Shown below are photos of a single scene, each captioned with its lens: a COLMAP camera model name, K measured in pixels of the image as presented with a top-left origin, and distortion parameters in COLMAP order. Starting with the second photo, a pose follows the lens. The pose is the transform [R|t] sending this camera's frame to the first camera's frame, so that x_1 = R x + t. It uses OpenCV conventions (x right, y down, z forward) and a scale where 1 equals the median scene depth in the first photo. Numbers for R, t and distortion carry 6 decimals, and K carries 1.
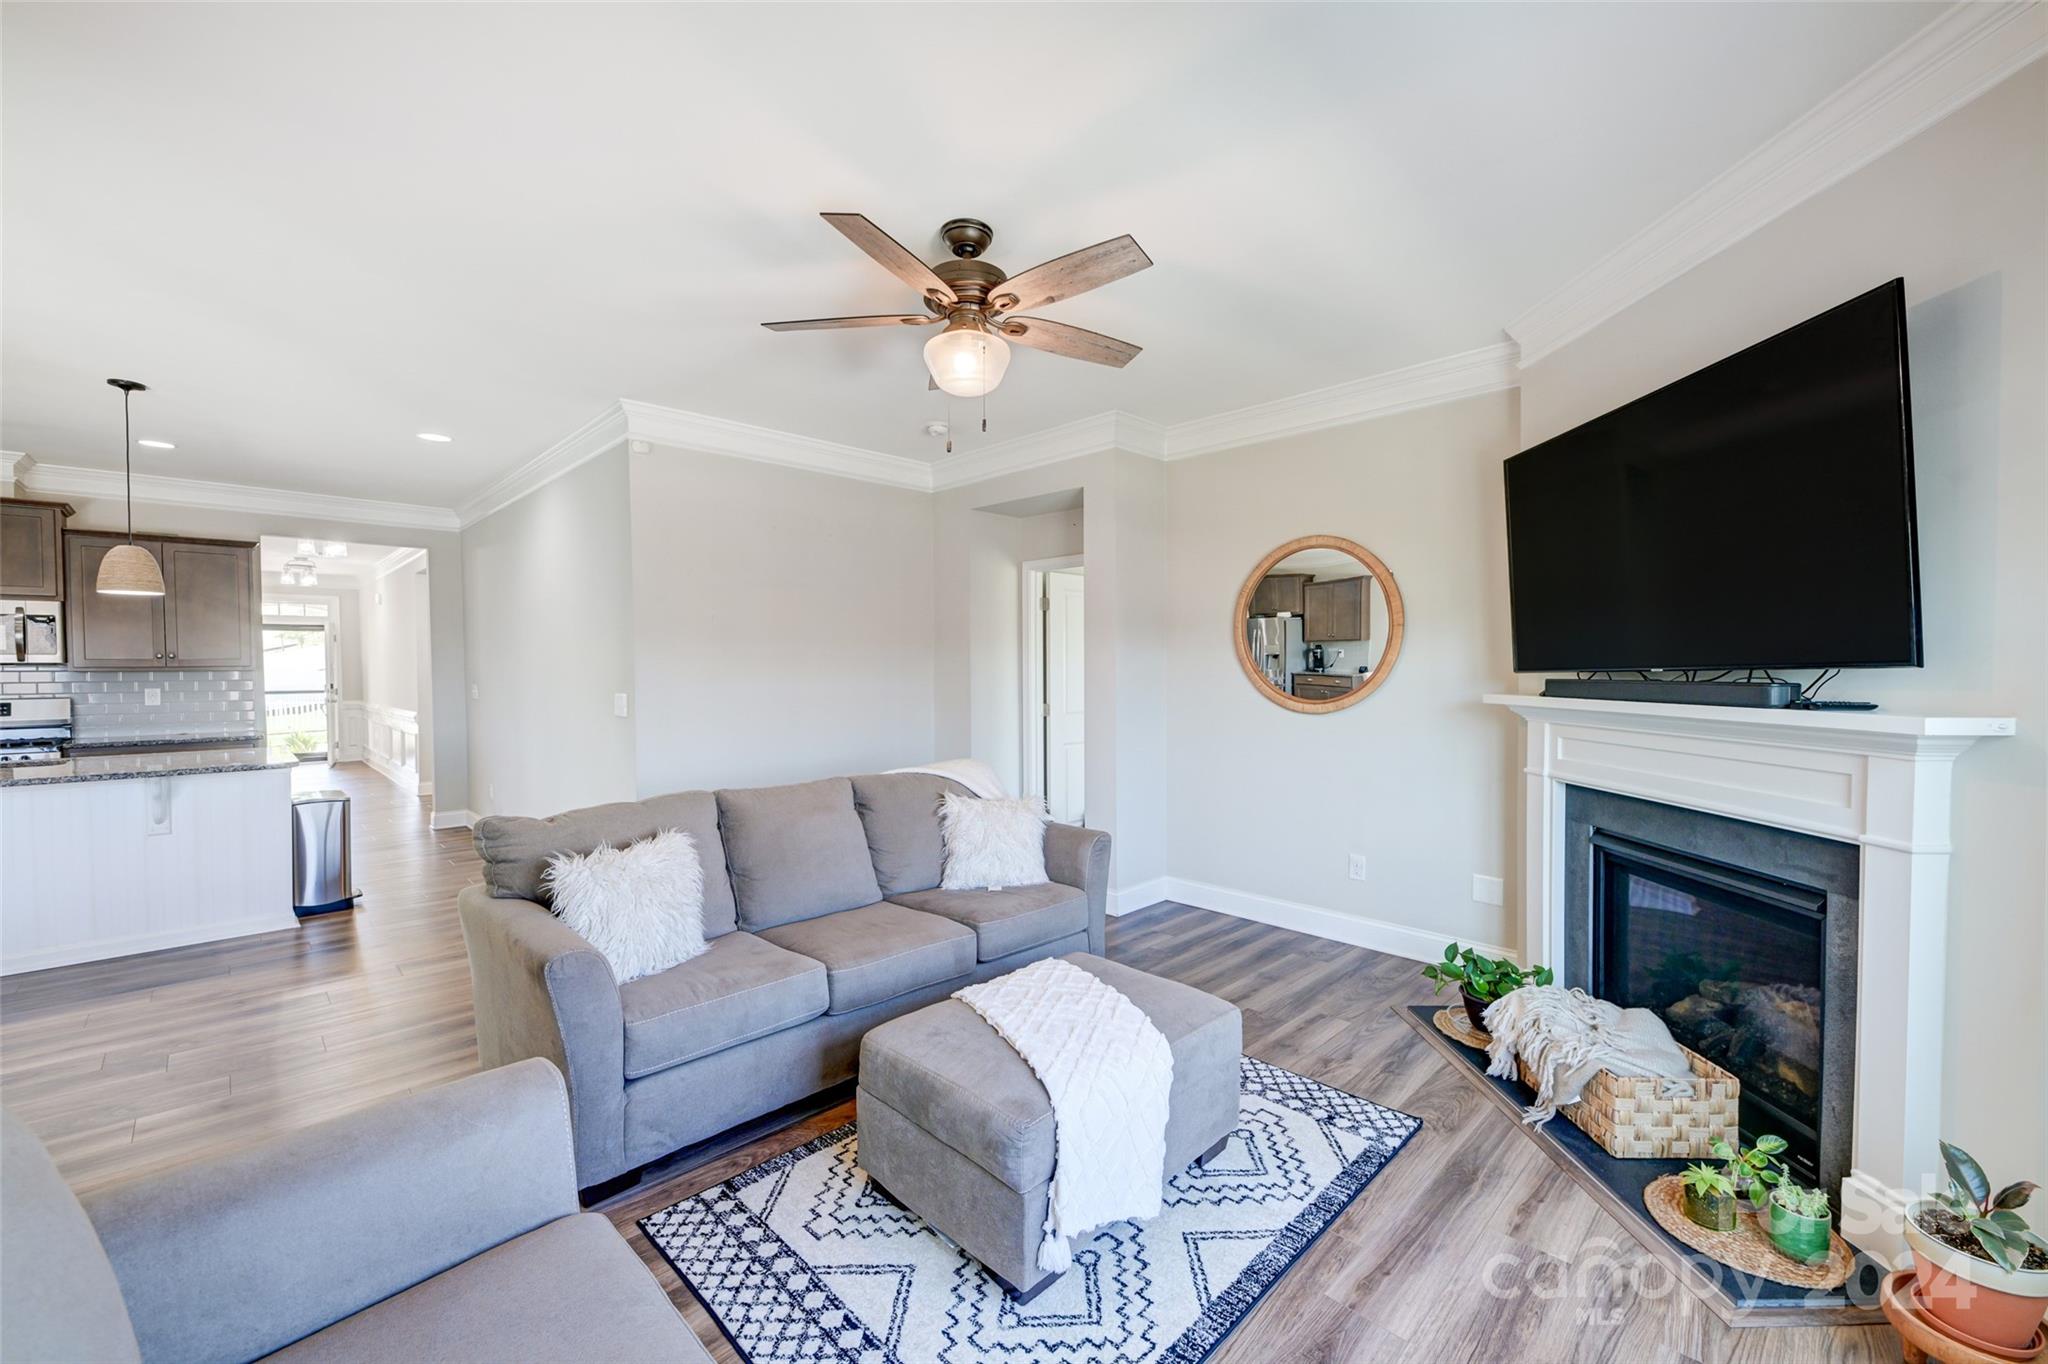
lens RADIAL K [[811.8, 0, 1026.9], [0, 811.8, 690.3], [0, 0, 1]] dist [0.004976, -0.005195]
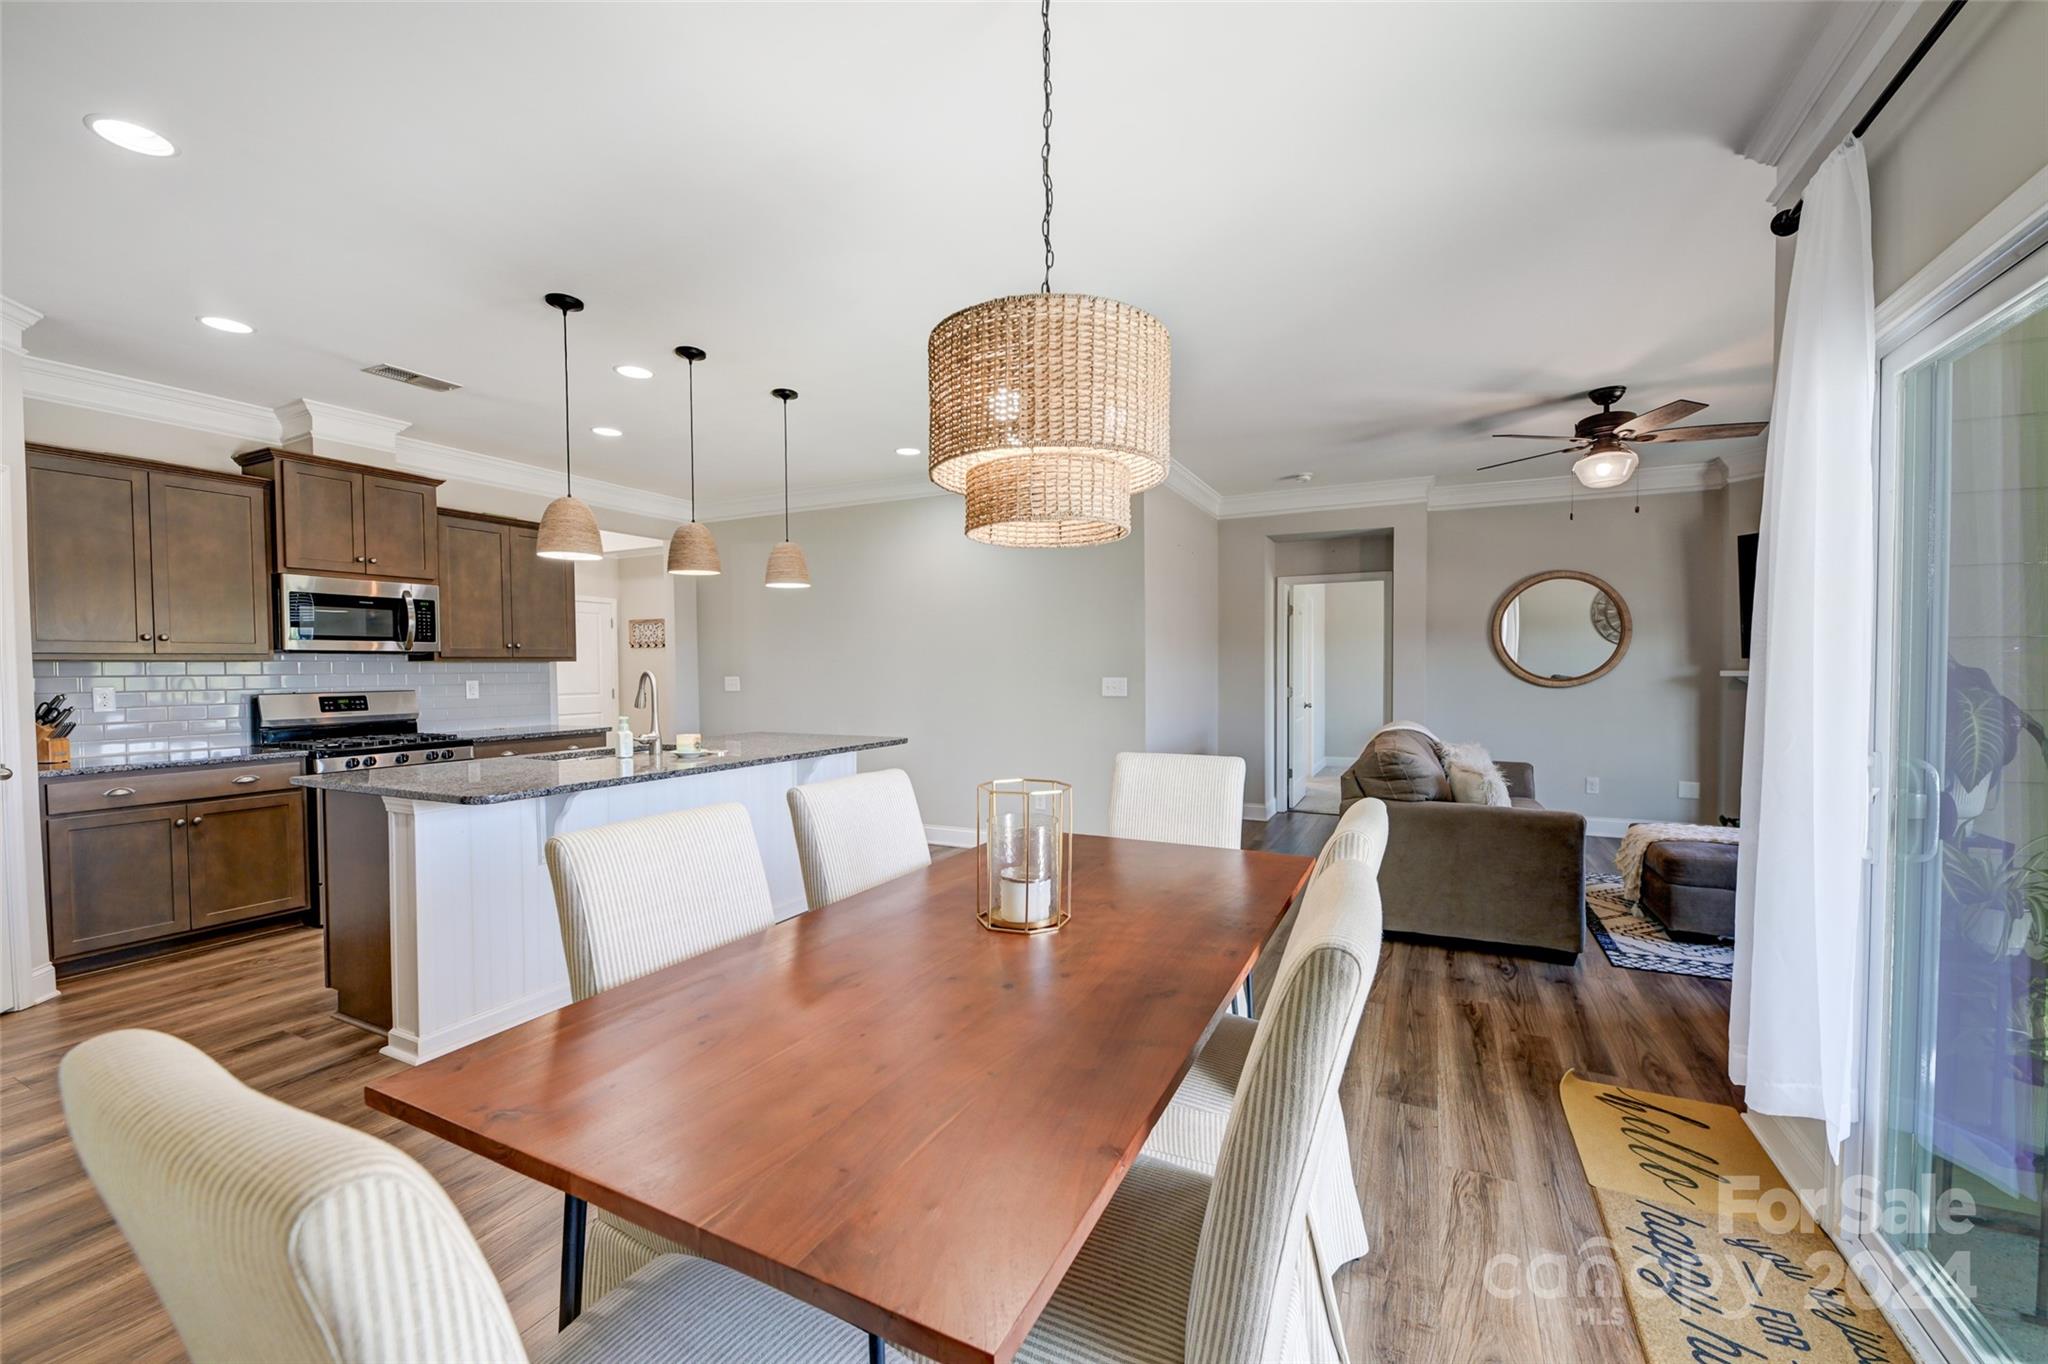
lens RADIAL K [[811.8, 0, 1026.9], [0, 811.8, 690.3], [0, 0, 1]] dist [0.004976, -0.005195]
pose [[0.948643, -0.011252, 0.316149, -1.562762], [0.011290, 0.999935, 0.001712, 0.029637], [-0.316148, 0.001945, 0.948708, -0.186197]]
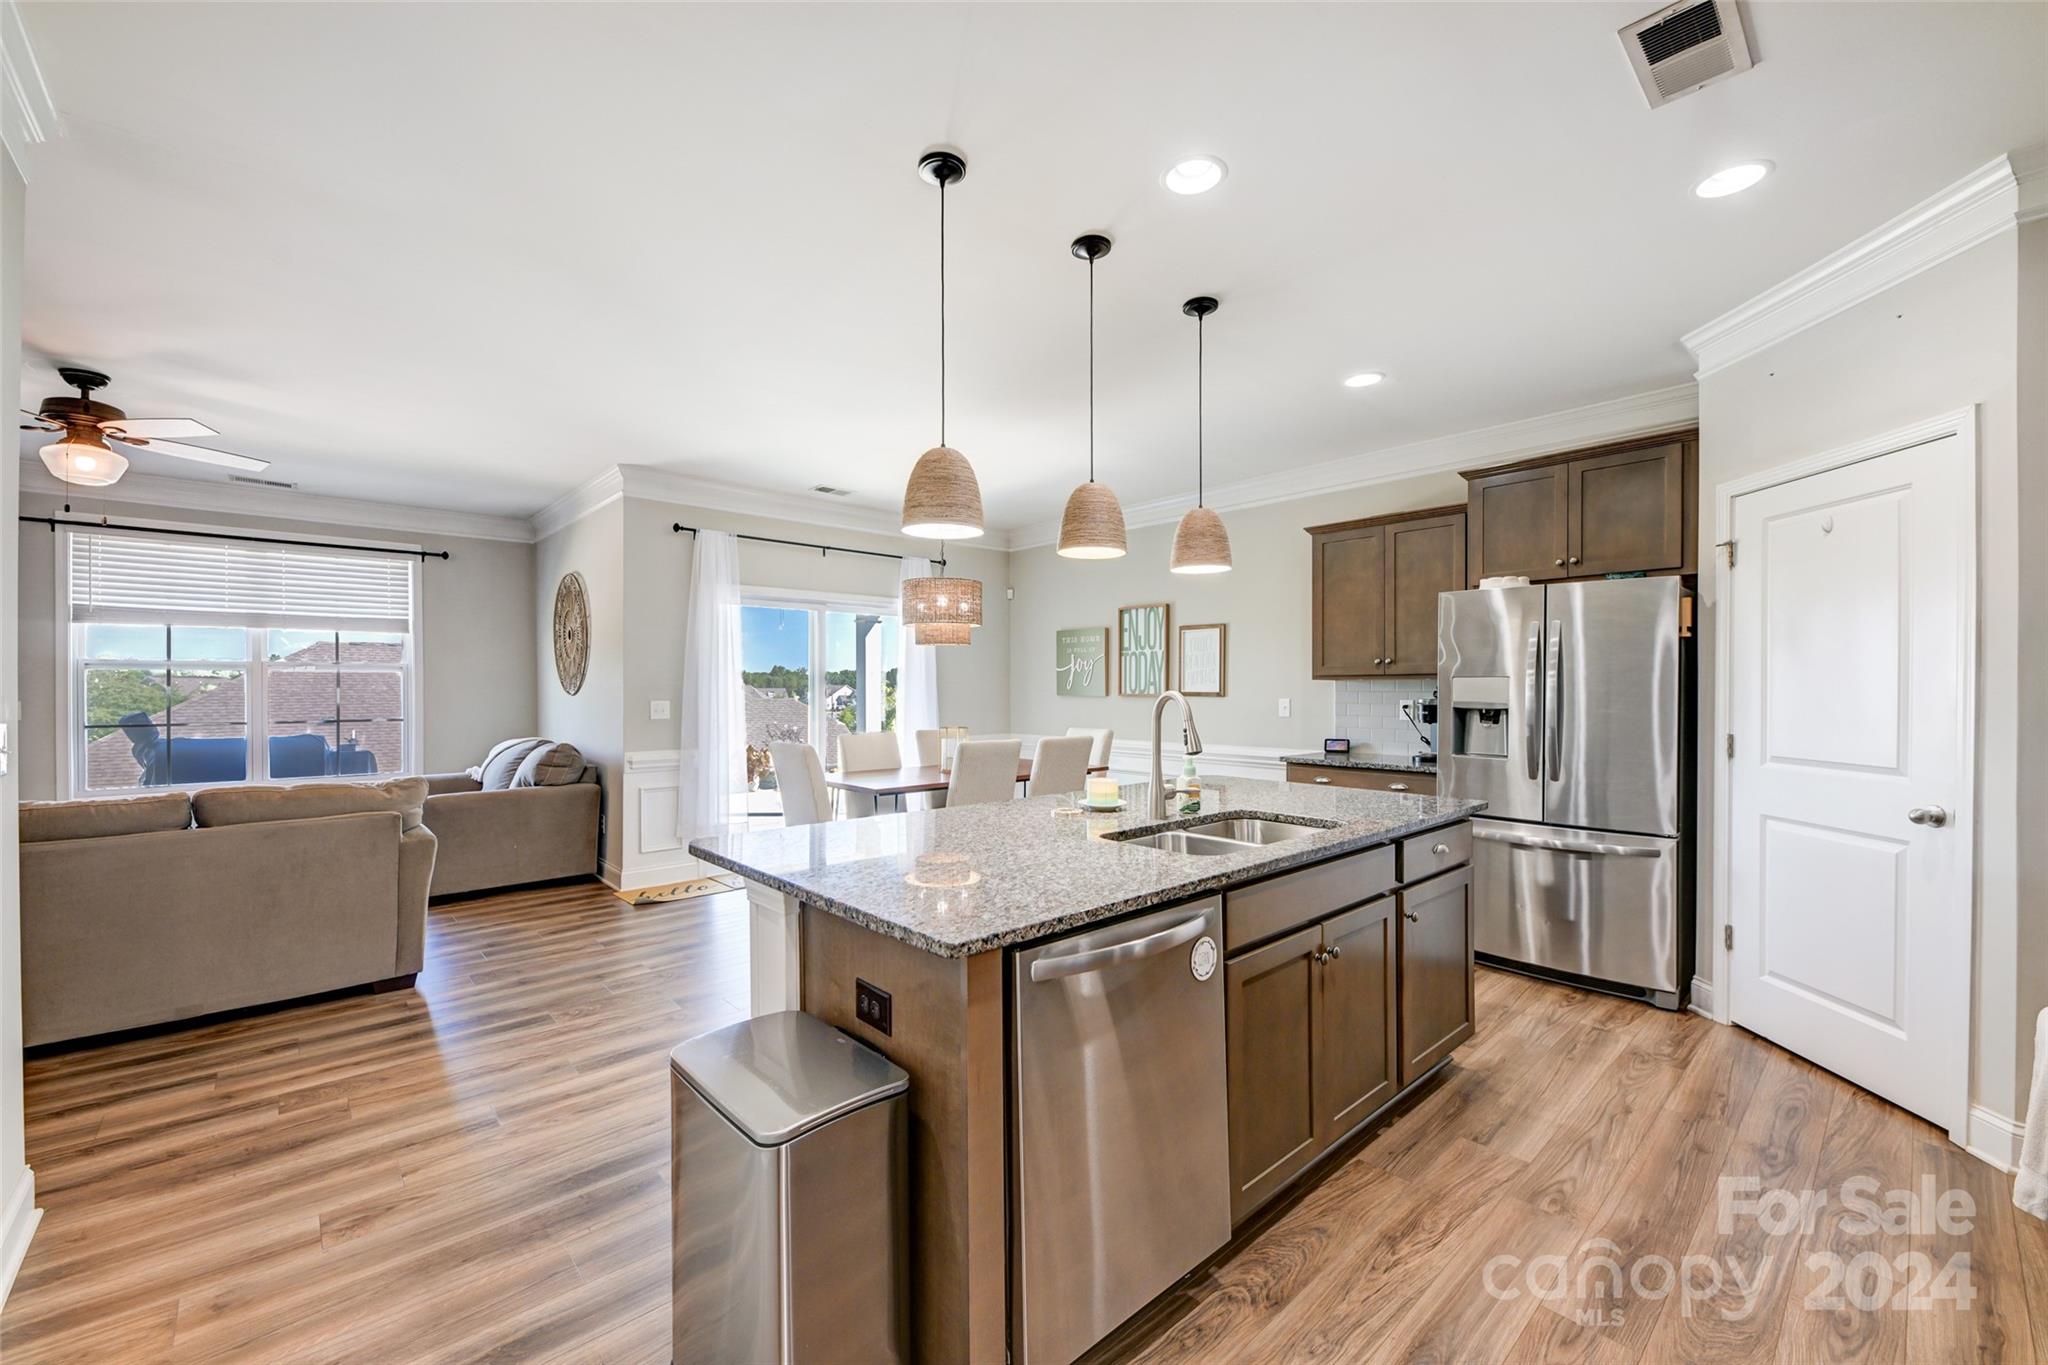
lens RADIAL K [[811.8, 0, 1026.9], [0, 811.8, 690.8], [0, 0, 1]] dist [0.004976, -0.005195]
pose [[-0.999168, 0.004703, 0.040514, -1.620040], [0.005979, 0.999488, 0.031419, -0.036286], [-0.040346, 0.031635, -0.998685, 2.141258]]
